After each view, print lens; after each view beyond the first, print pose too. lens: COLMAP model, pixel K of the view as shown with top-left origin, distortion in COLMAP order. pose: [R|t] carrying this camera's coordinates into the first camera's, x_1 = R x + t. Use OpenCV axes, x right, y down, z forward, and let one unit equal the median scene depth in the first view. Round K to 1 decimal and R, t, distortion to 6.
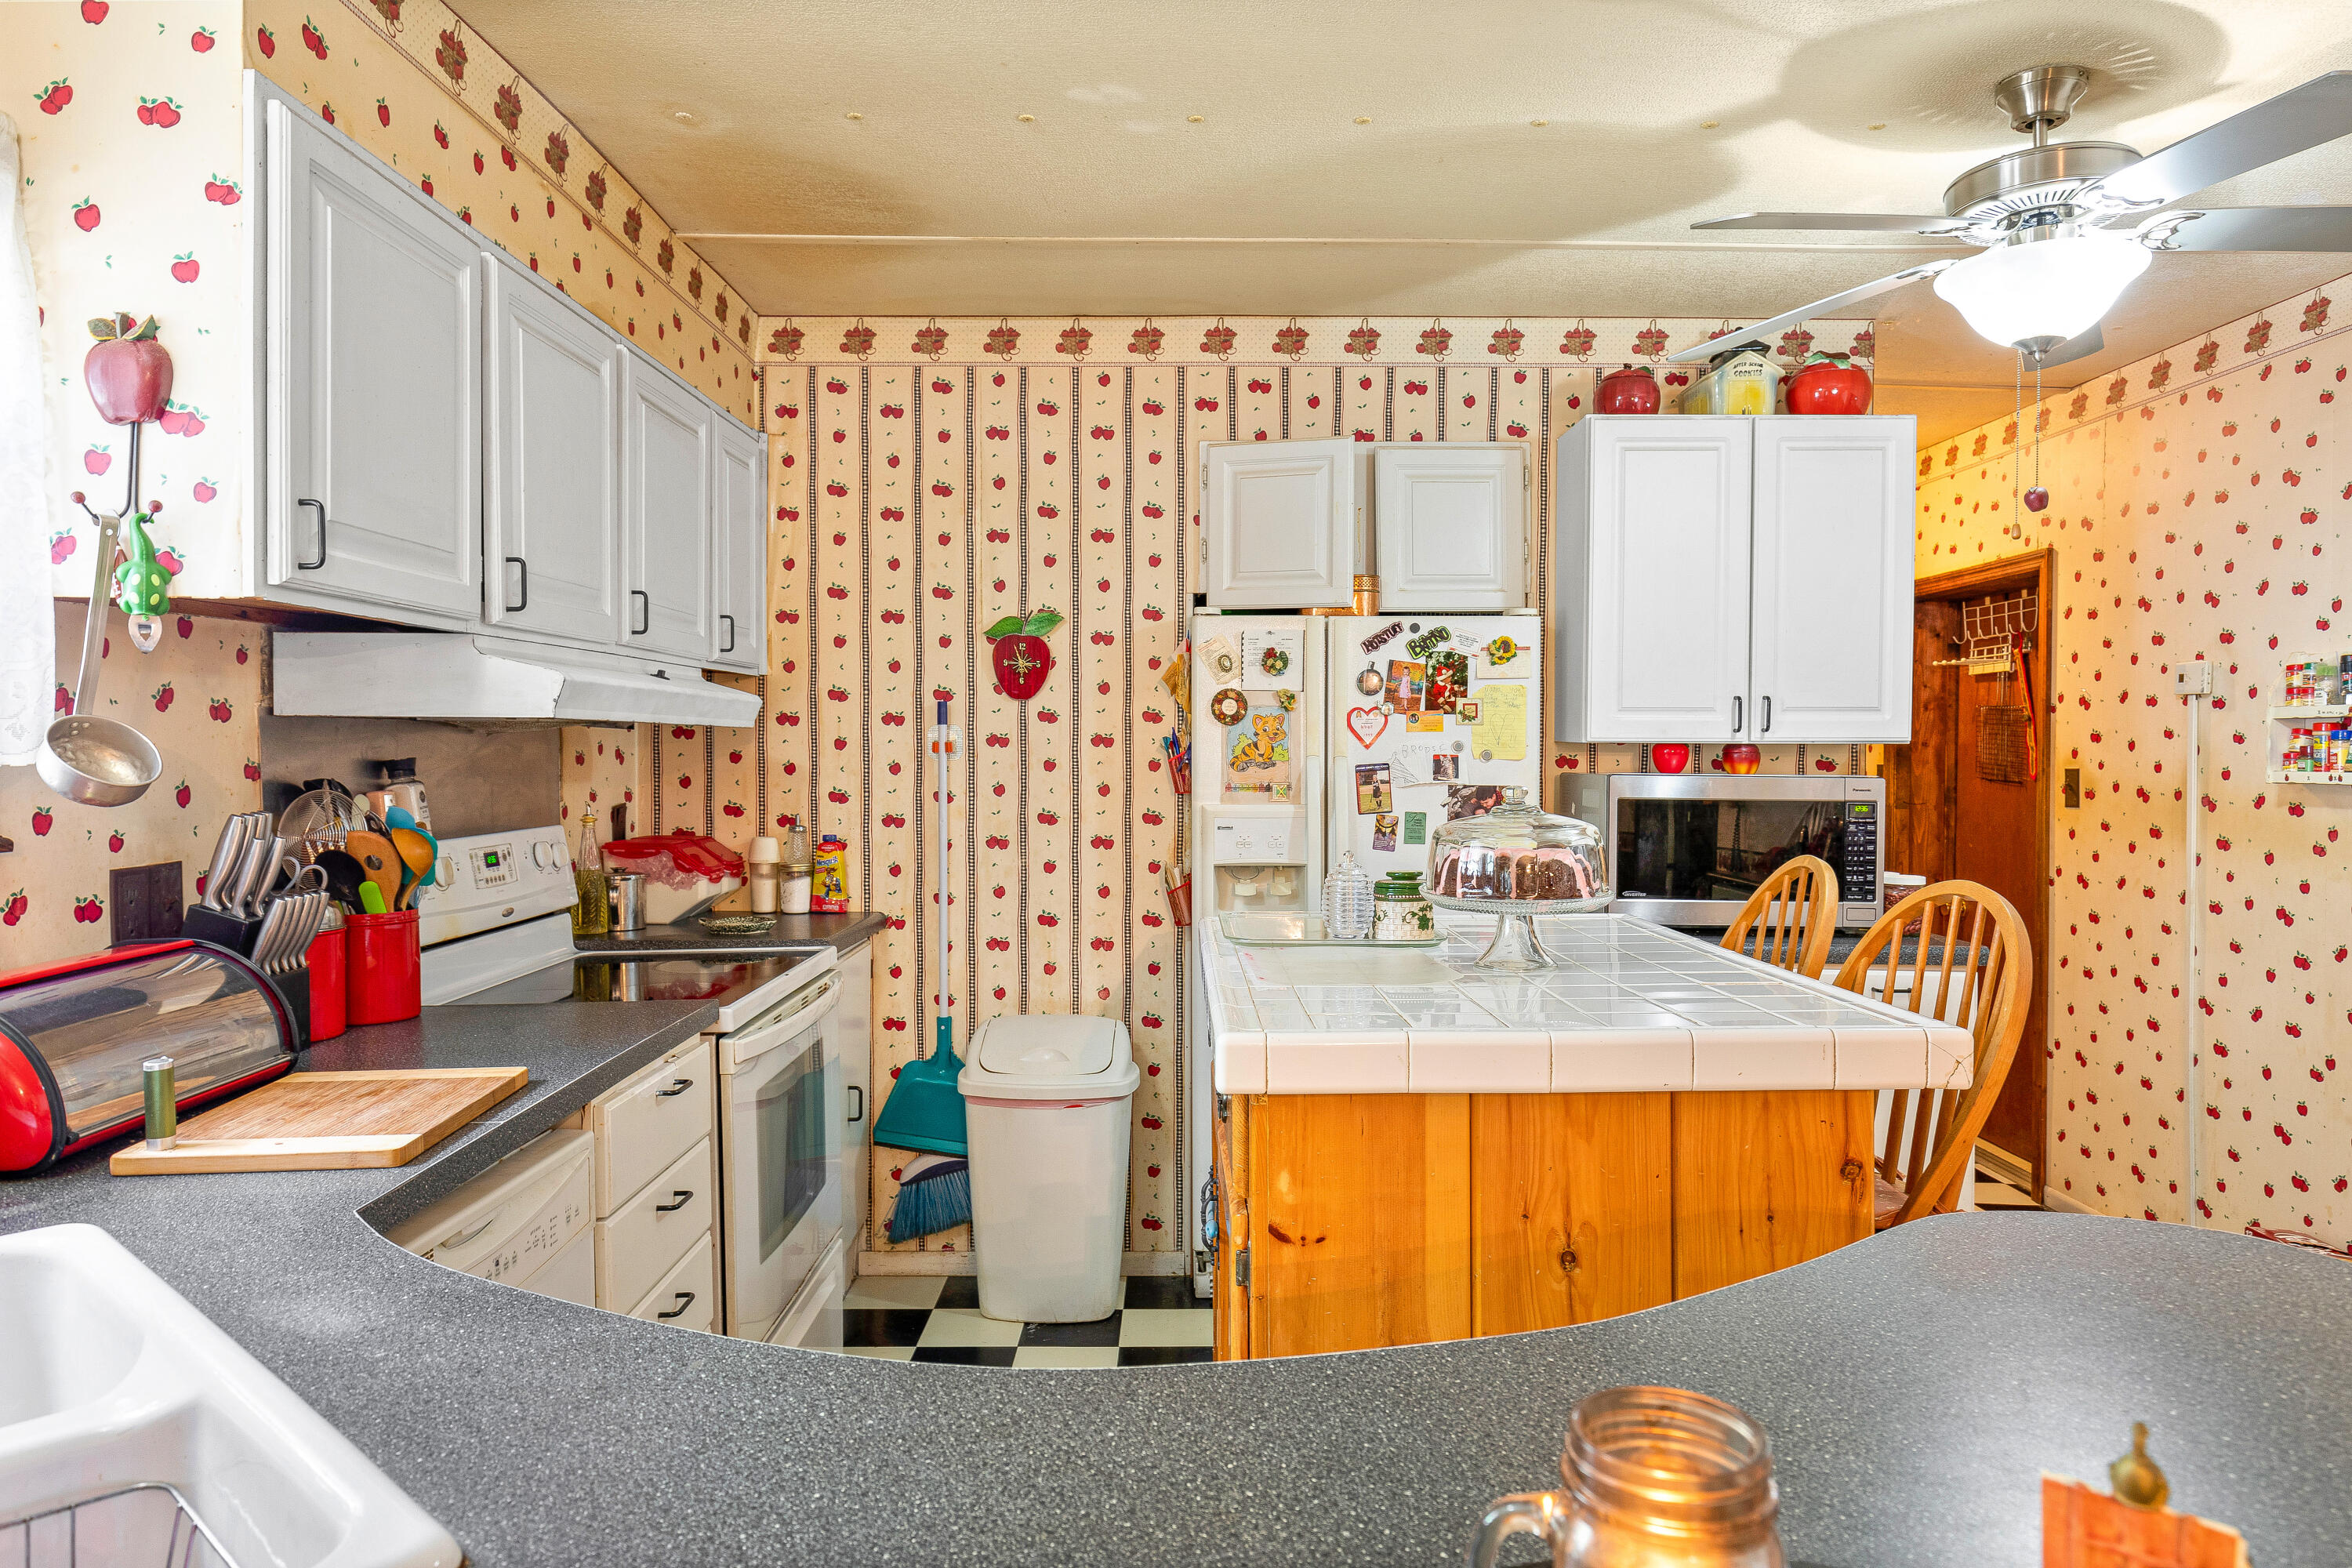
lens RADIAL K [[1495.0, 0, 1182.6], [0, 1495.0, 753.8], [0, 0, 1]] dist [0.016327, -0.000678]
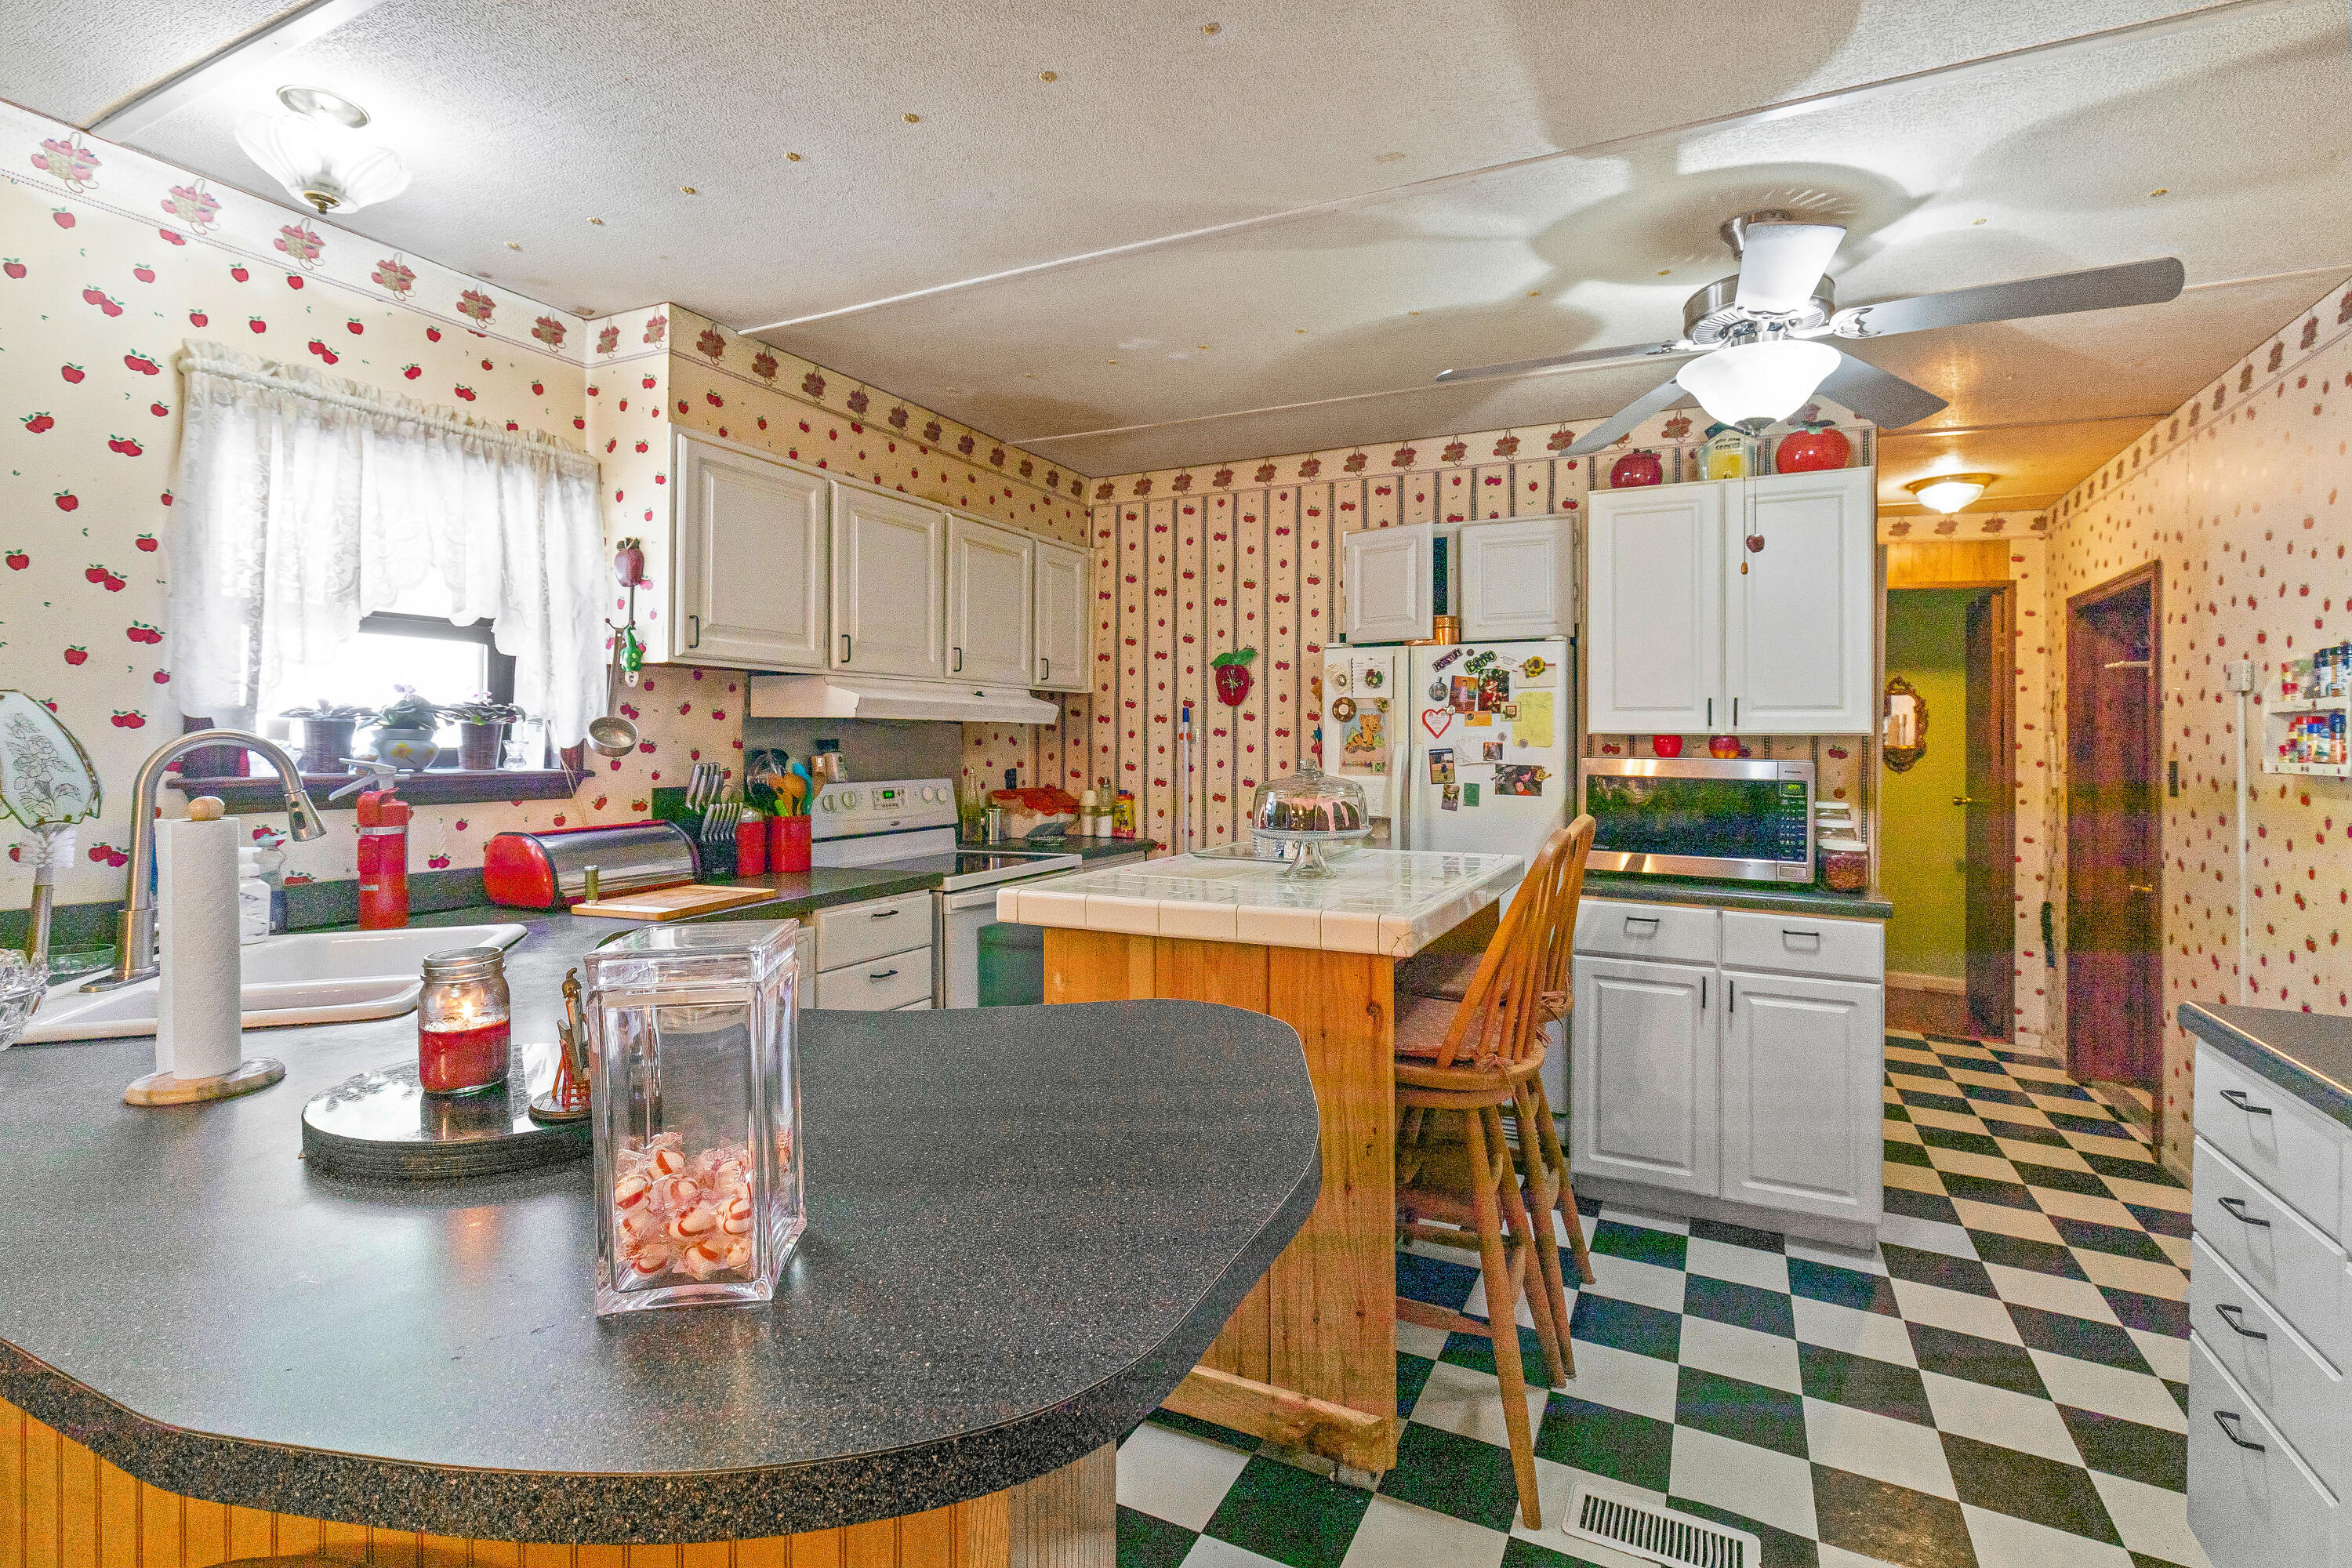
lens RADIAL K [[1090.0, 0, 1177.6], [0, 1090.0, 716.4], [0, 0, 1]] dist [0.016455, -0.007945]
pose [[0.894512, -0.005095, -0.447015, 0.361025], [-0.007769, 0.999607, -0.026940, 0.005735], [0.446976, 0.027571, 0.894121, -0.039828]]
